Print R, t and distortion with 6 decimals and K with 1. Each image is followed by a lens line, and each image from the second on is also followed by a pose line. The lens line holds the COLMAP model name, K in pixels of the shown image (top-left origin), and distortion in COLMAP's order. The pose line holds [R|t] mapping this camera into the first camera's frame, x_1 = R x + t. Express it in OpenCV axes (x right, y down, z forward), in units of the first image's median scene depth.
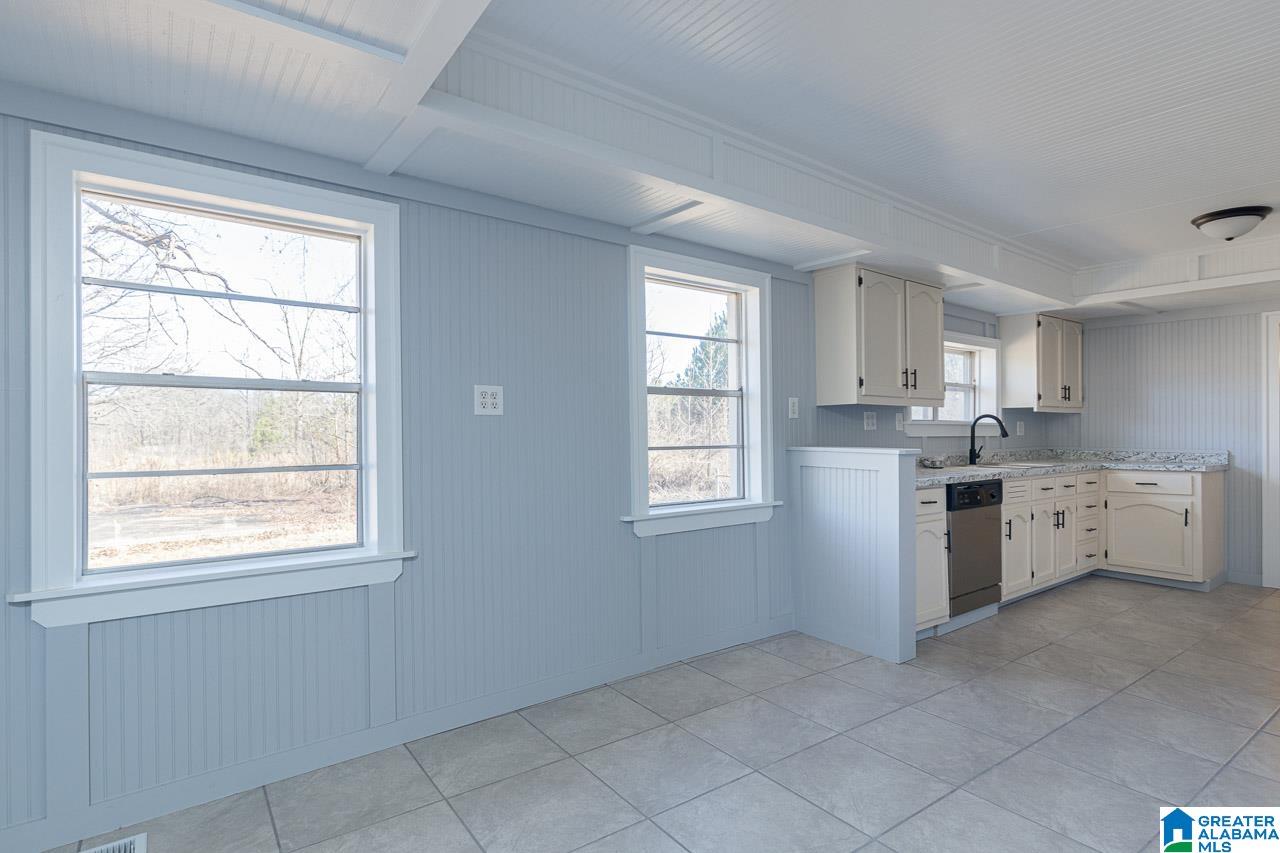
lens RADIAL K [[650.6, 0, 634.6], [0, 650.6, 430.0], [0, 0, 1]] dist [-0.005377, 0.002932]
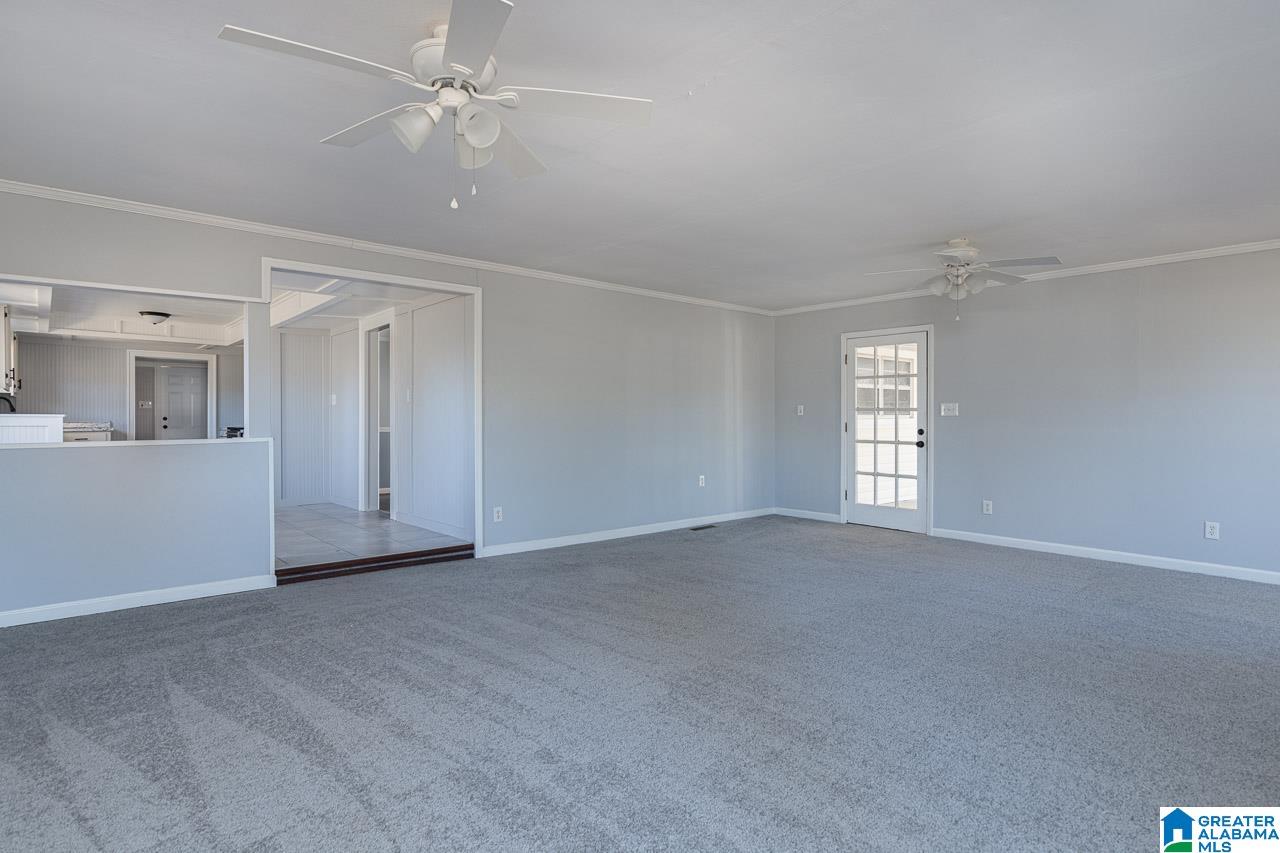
lens RADIAL K [[650.6, 0, 634.1], [0, 650.6, 420.9], [0, 0, 1]] dist [-0.005377, 0.002932]
pose [[-0.088364, 0.001232, 0.996087, -1.431940], [-0.003357, 0.999993, -0.001535, 0.038464], [-0.996083, -0.003480, -0.088359, -0.442483]]
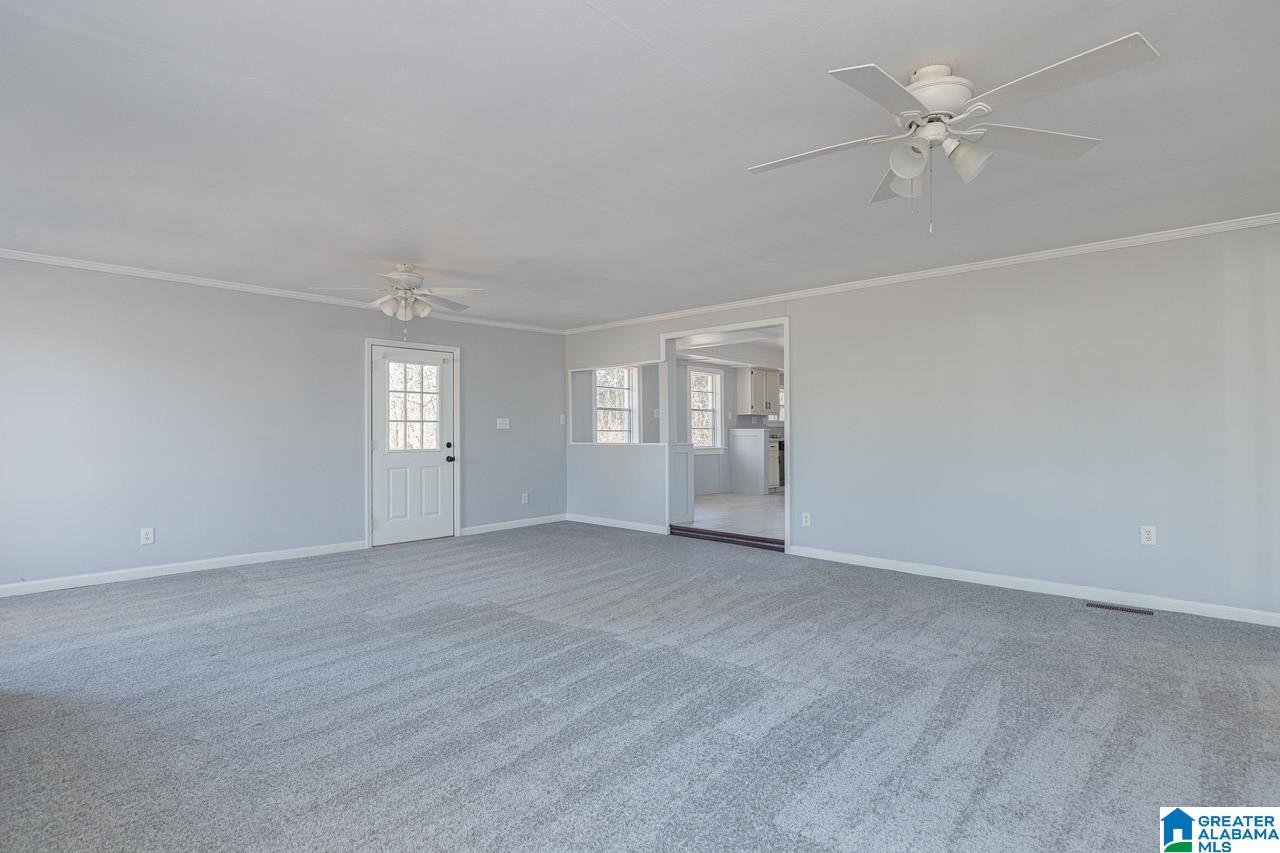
lens RADIAL K [[650.6, 0, 641.5], [0, 650.6, 429.7], [0, 0, 1]] dist [-0.005377, 0.002932]
pose [[0.979937, 0.008306, 0.199132, -0.694382], [-0.008516, 0.999964, 0.000195, 0.030656], [-0.199123, -0.001887, 0.979973, -1.701784]]
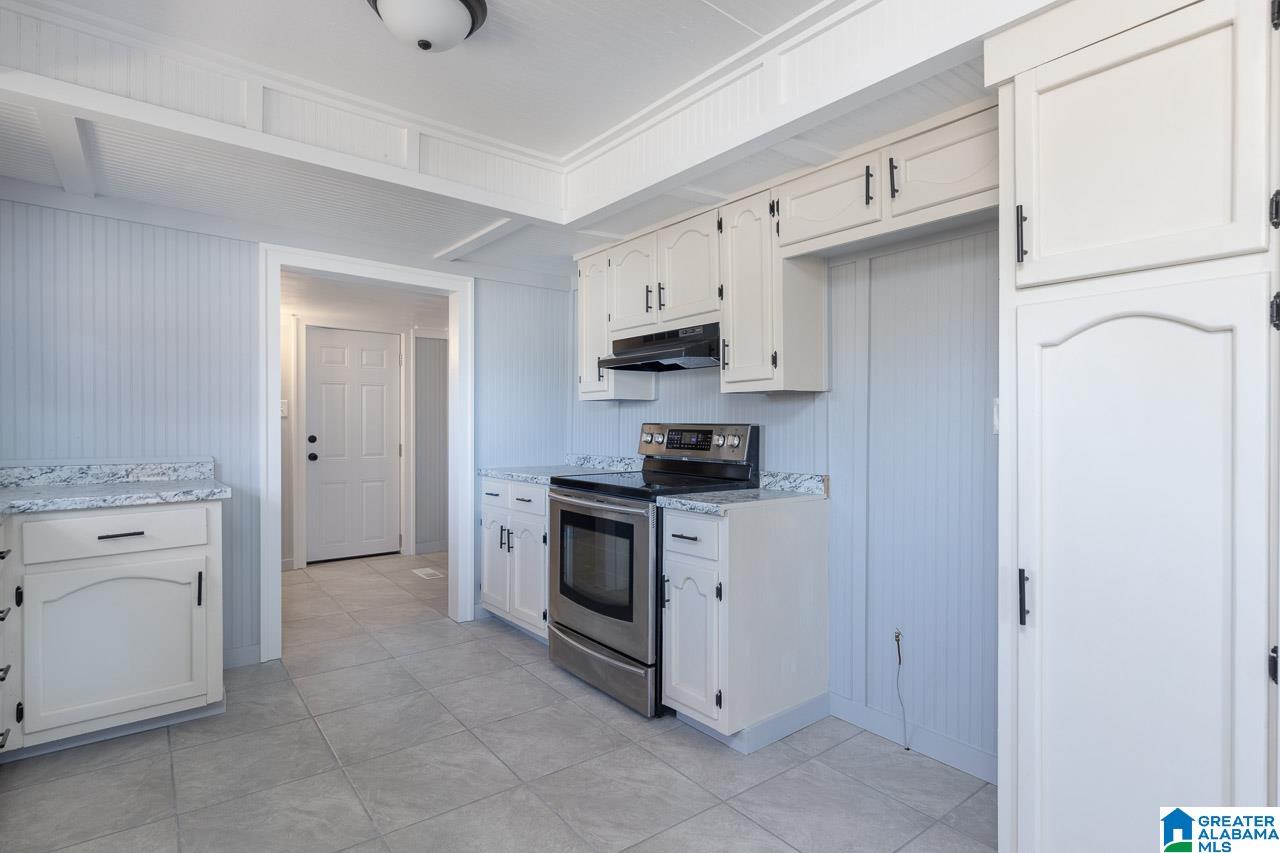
lens RADIAL K [[650.6, 0, 640.7], [0, 650.6, 422.1], [0, 0, 1]] dist [-0.005377, 0.002932]
pose [[-0.048799, 0.006736, 0.998786, 0.386265], [-0.005852, 0.999958, -0.007030, 0.001957], [-0.998791, -0.006188, -0.048758, 0.843705]]
